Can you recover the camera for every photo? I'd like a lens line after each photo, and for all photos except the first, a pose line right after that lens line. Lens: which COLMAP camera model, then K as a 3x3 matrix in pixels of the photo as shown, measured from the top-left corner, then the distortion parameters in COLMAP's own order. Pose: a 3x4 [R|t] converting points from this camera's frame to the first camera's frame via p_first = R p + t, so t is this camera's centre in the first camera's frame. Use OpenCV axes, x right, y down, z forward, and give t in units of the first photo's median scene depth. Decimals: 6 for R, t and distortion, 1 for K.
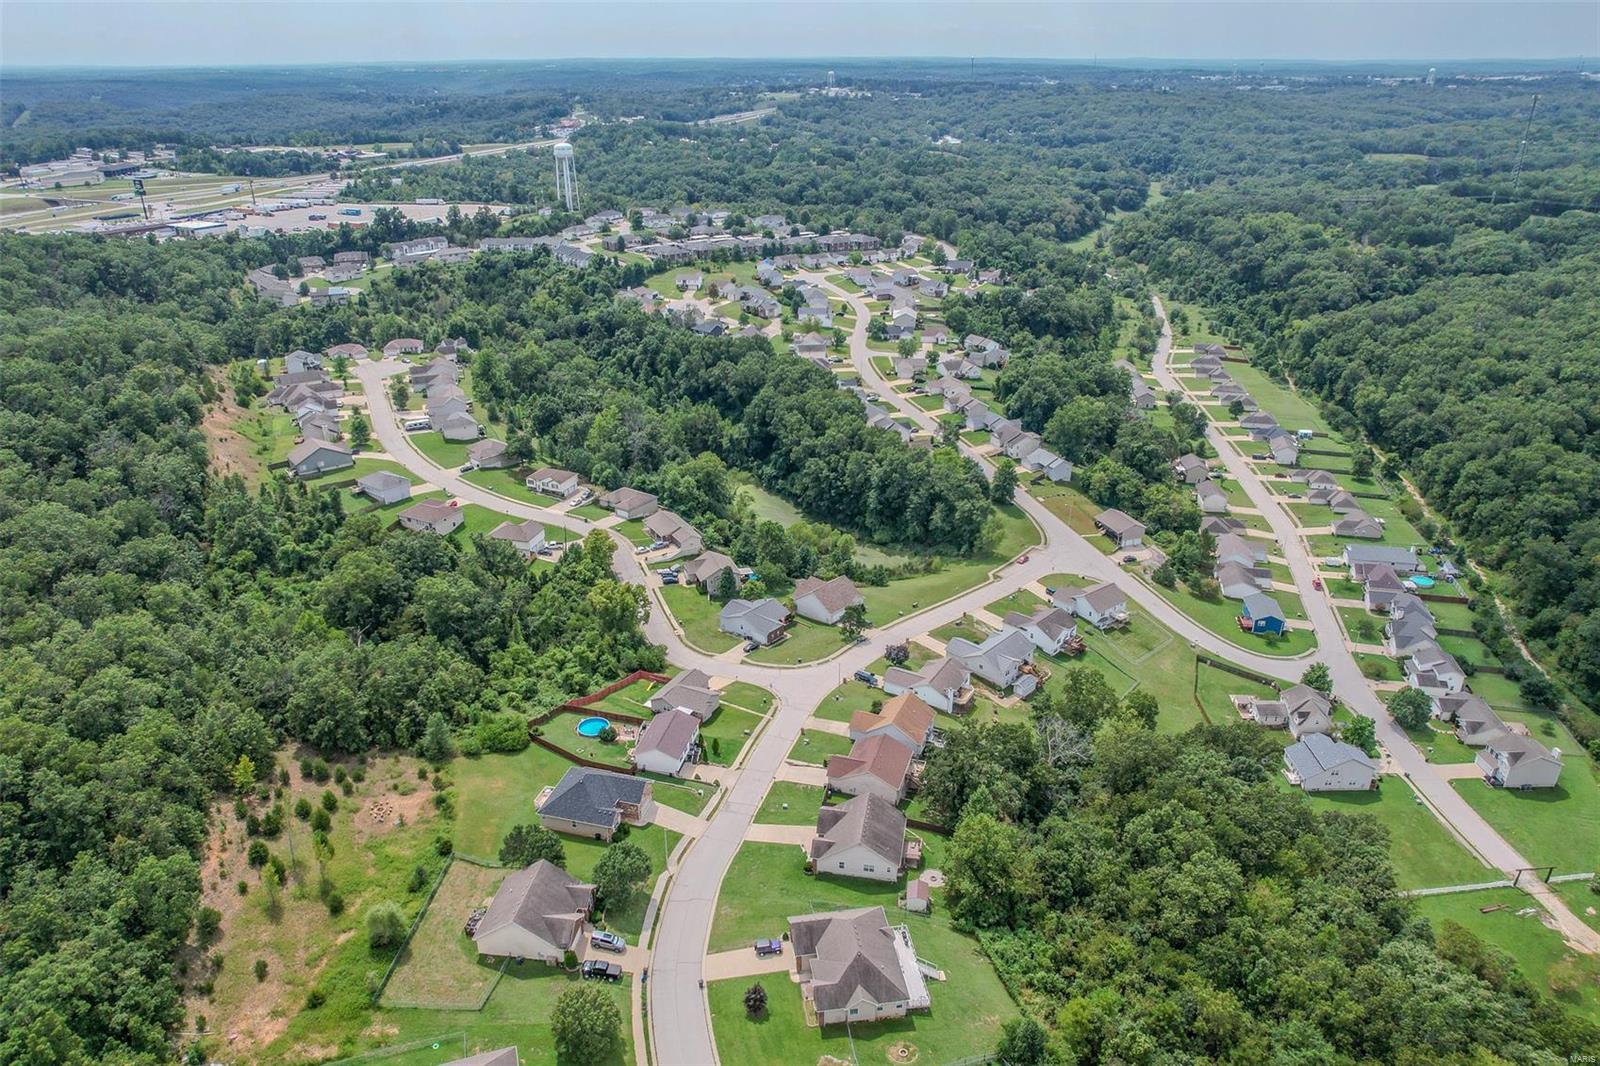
lens RADIAL K [[1022.7, 0, 800.0], [0, 1022.7, 533.0], [0, 0, 1]] dist [-0.076697, 0.063701]
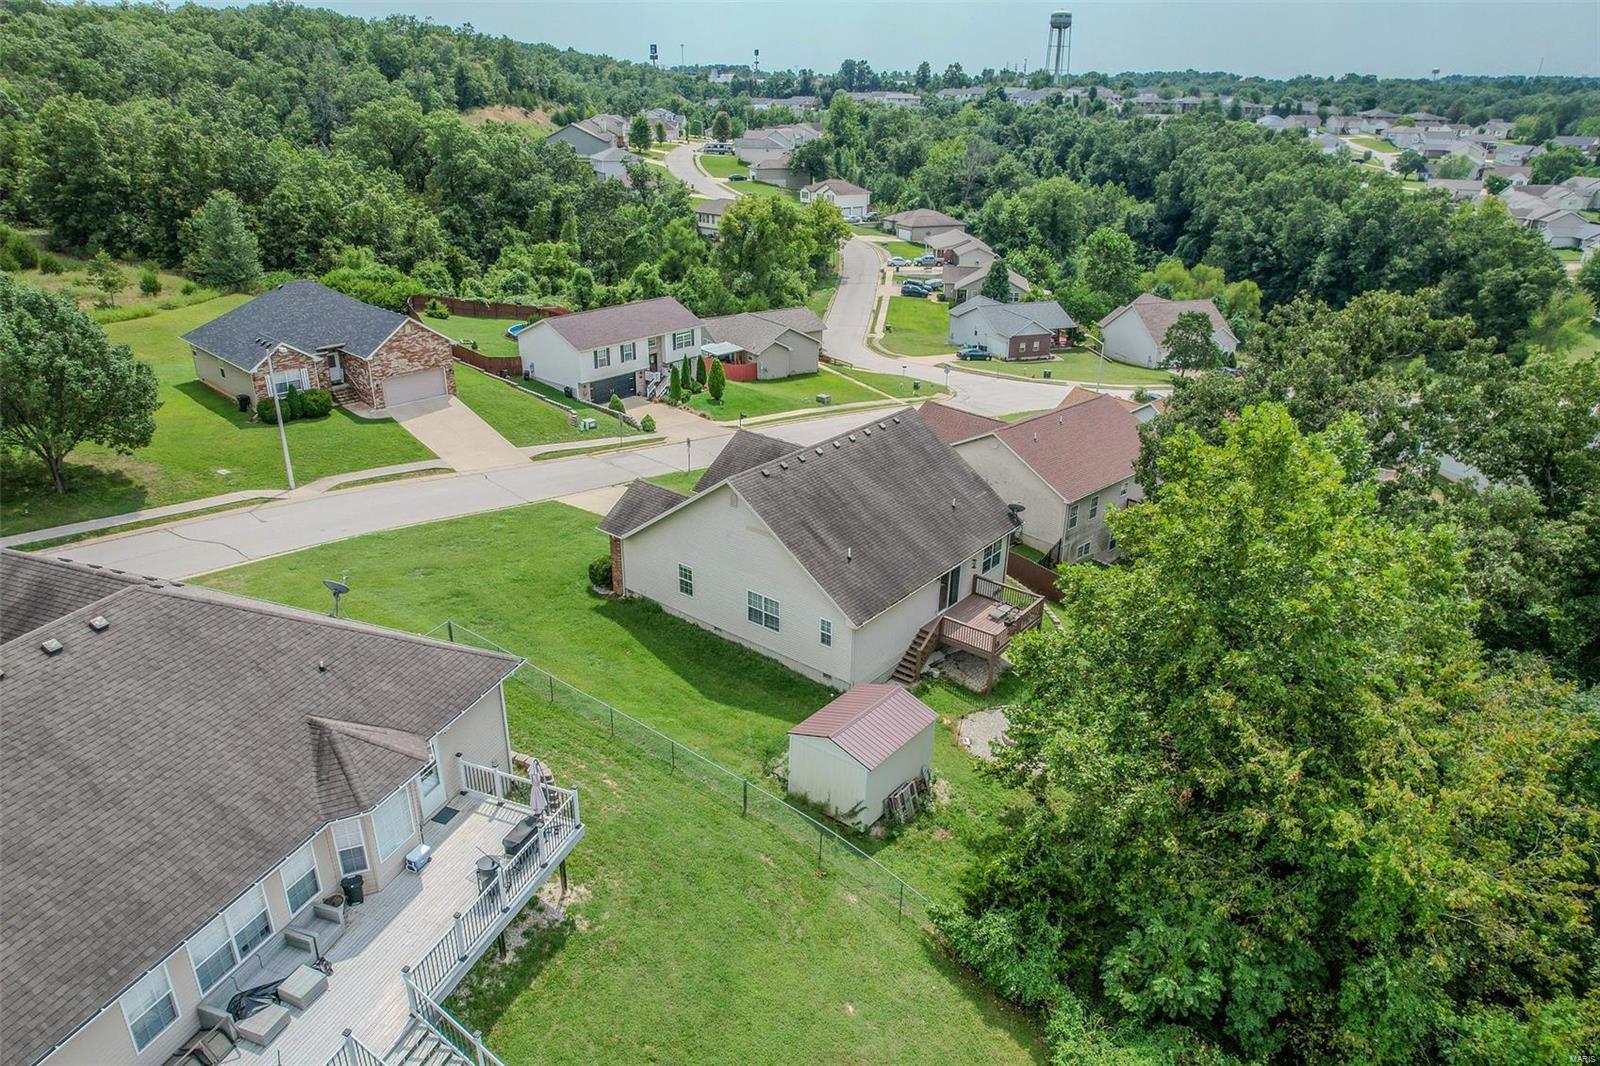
lens RADIAL K [[1022.7, 0, 800.0], [0, 1022.7, 533.0], [0, 0, 1]] dist [-0.076697, 0.063701]
pose [[0.880082, 0.211621, -0.425055, 0.174326], [-0.205727, 0.976748, 0.060329, 0.286054], [0.427939, 0.034351, 0.903155, 0.752570]]
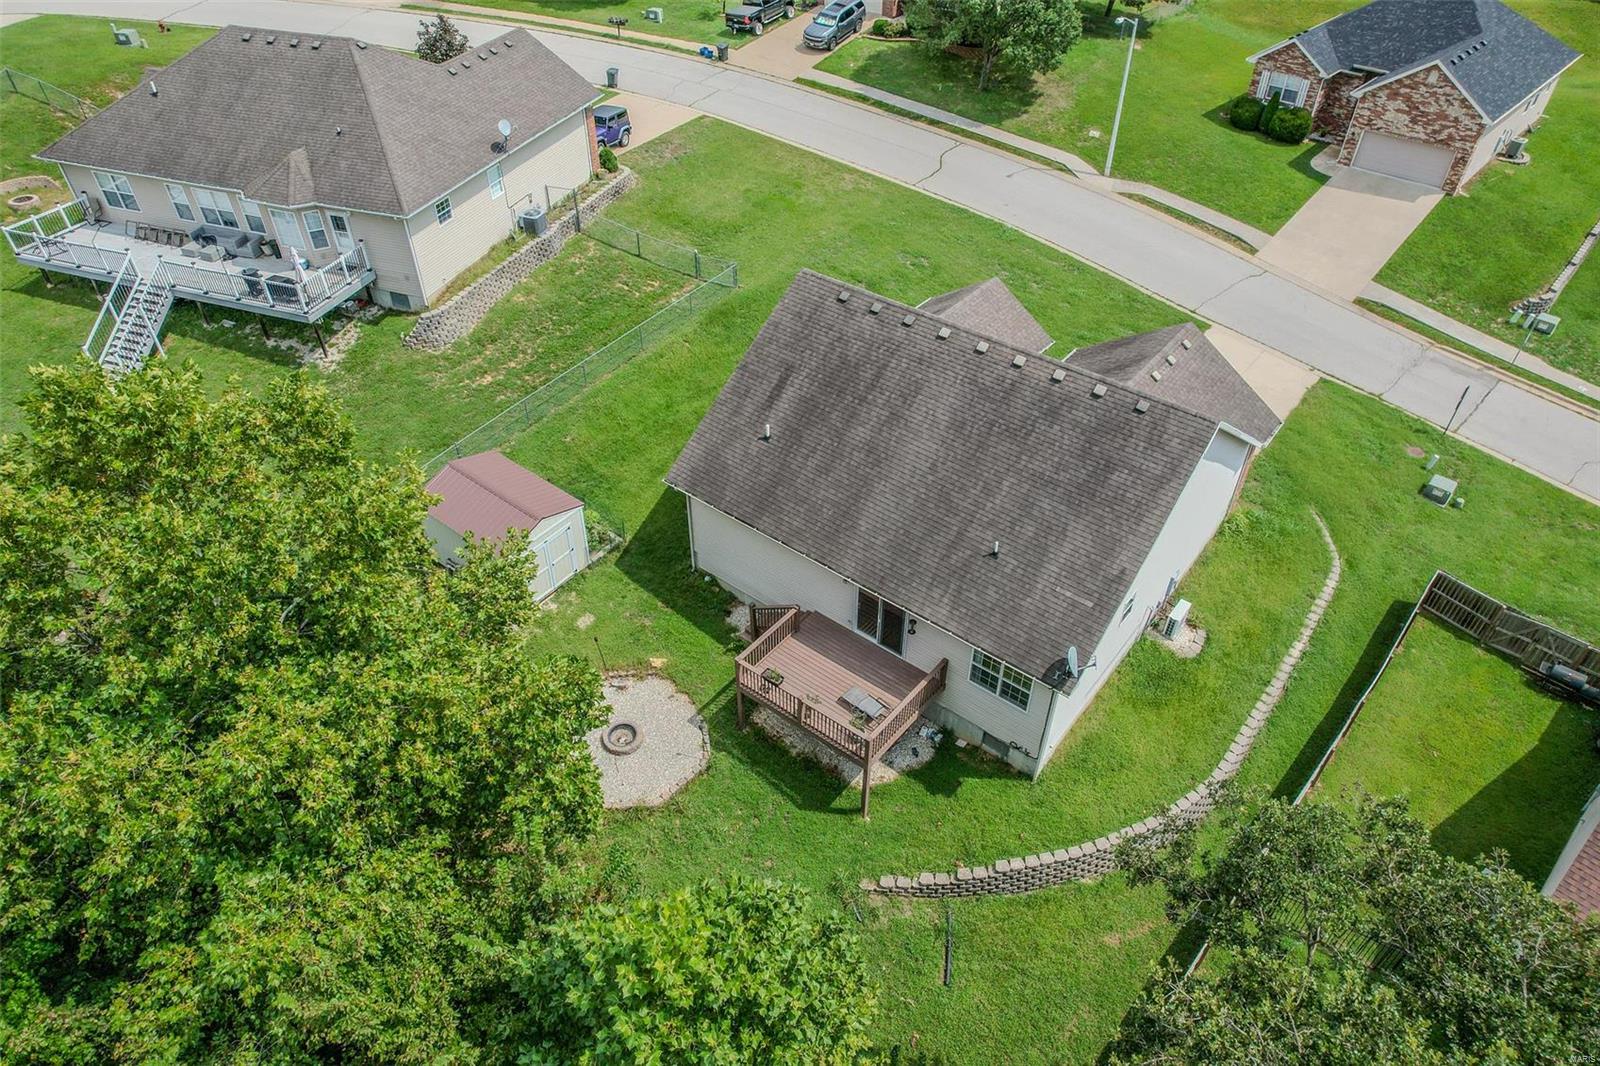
lens RADIAL K [[1022.7, 0, 800.0], [0, 1022.7, 533.0], [0, 0, 1]] dist [-0.076697, 0.063701]
pose [[-0.492590, 0.572154, -0.655740, 0.205828], [-0.324965, 0.578064, 0.748492, 0.179244], [0.807312, 0.581792, -0.098819, 1.011312]]
